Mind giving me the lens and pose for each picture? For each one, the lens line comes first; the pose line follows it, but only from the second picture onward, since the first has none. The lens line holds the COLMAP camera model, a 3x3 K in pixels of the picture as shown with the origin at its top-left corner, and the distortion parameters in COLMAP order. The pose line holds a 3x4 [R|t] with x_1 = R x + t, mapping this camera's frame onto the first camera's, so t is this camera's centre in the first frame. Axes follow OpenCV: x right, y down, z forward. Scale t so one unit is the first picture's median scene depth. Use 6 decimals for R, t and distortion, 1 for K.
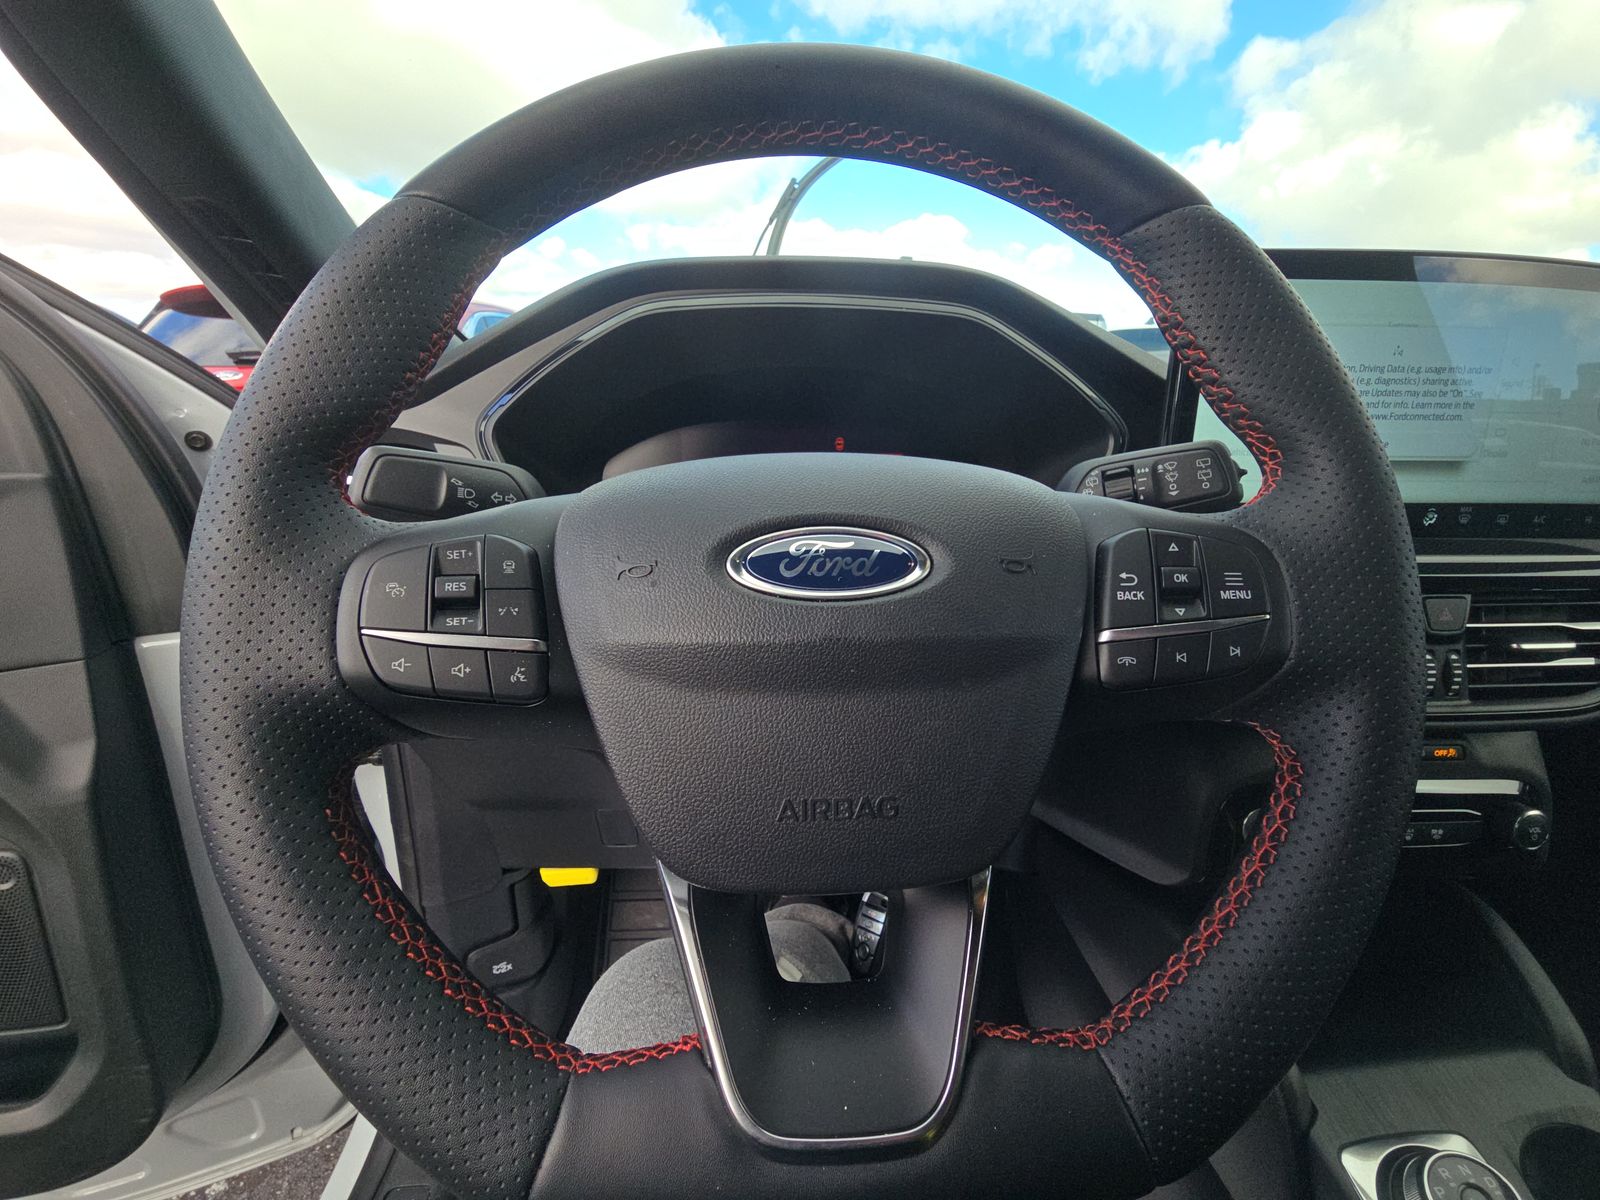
lens RADIAL K [[650.3, 0, 807.1], [0, 650.3, 599.6], [0, 0, 1]] dist [0.008267, -0.004261]
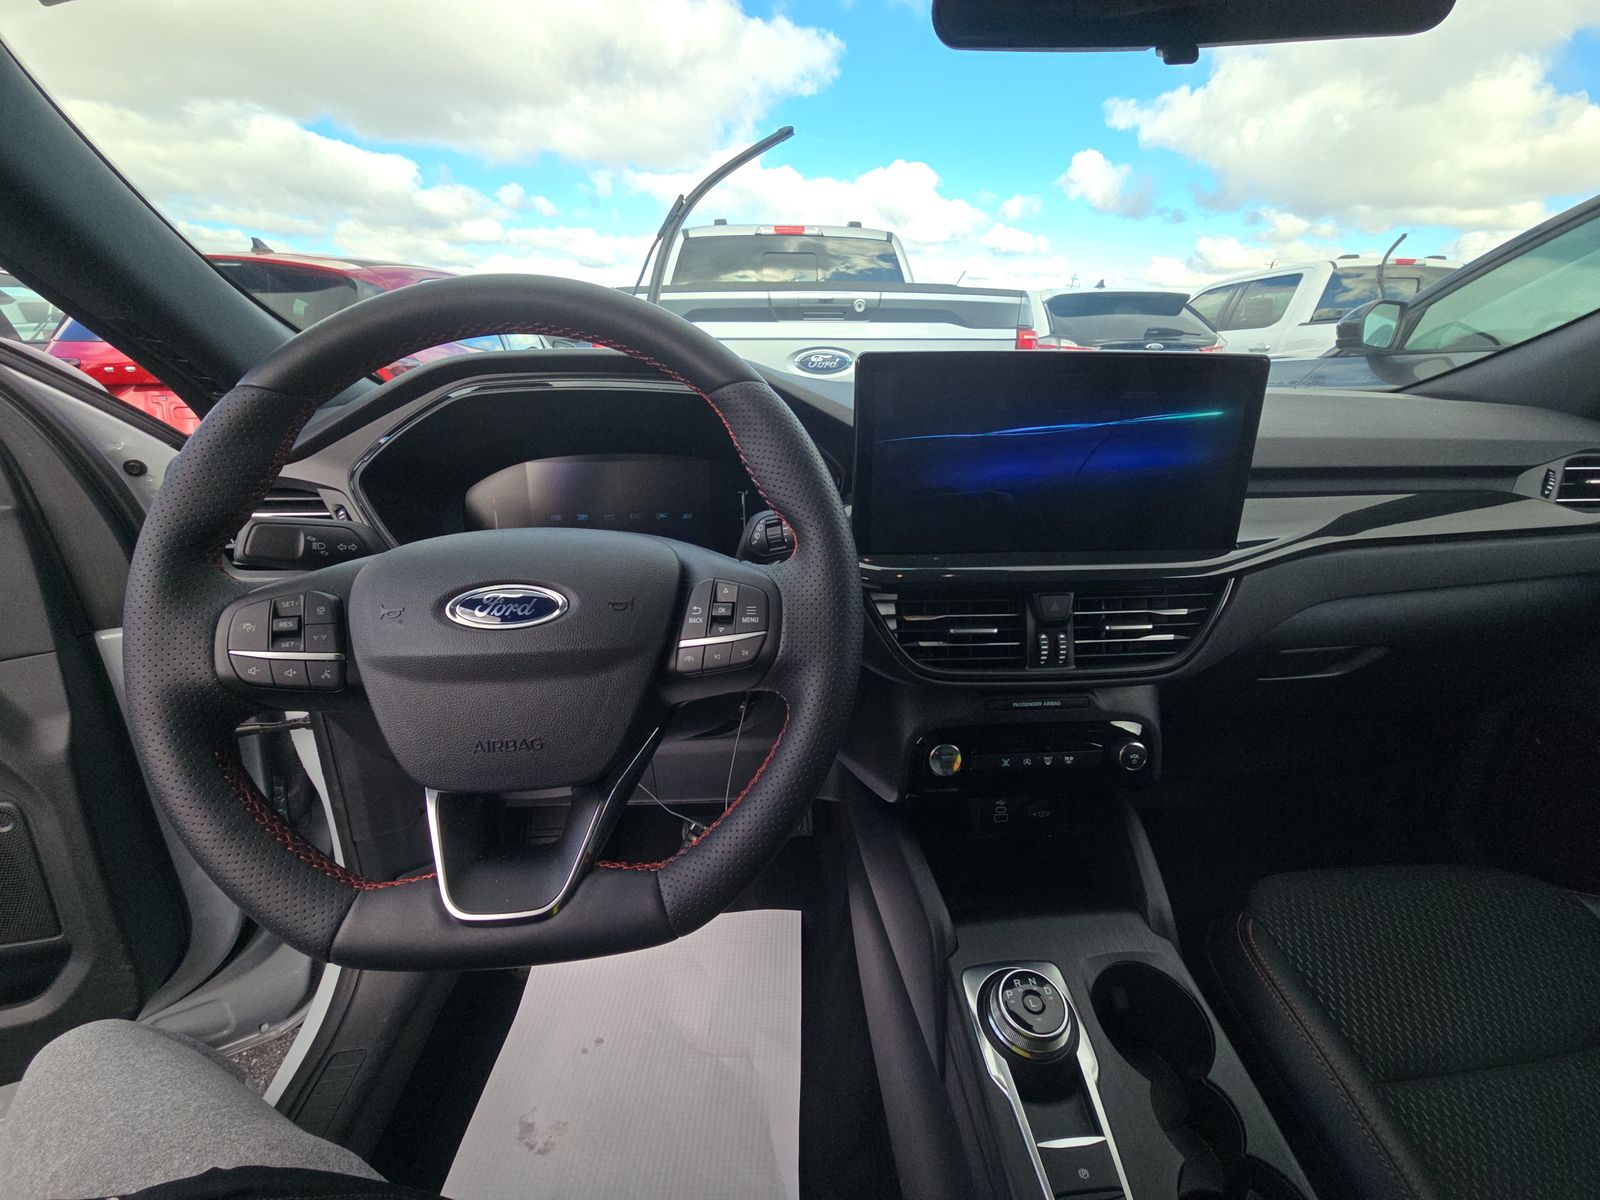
lens RADIAL K [[643.6, 0, 800.0], [0, 643.6, 600.0], [0, 0, 1]] dist [0.023616, -0.008976]
pose [[0.999566, -0.015553, 0.025003, 0.534792], [0.013940, 0.997886, 0.063471, -0.119731], [-0.025937, -0.063095, 0.997670, -0.515480]]
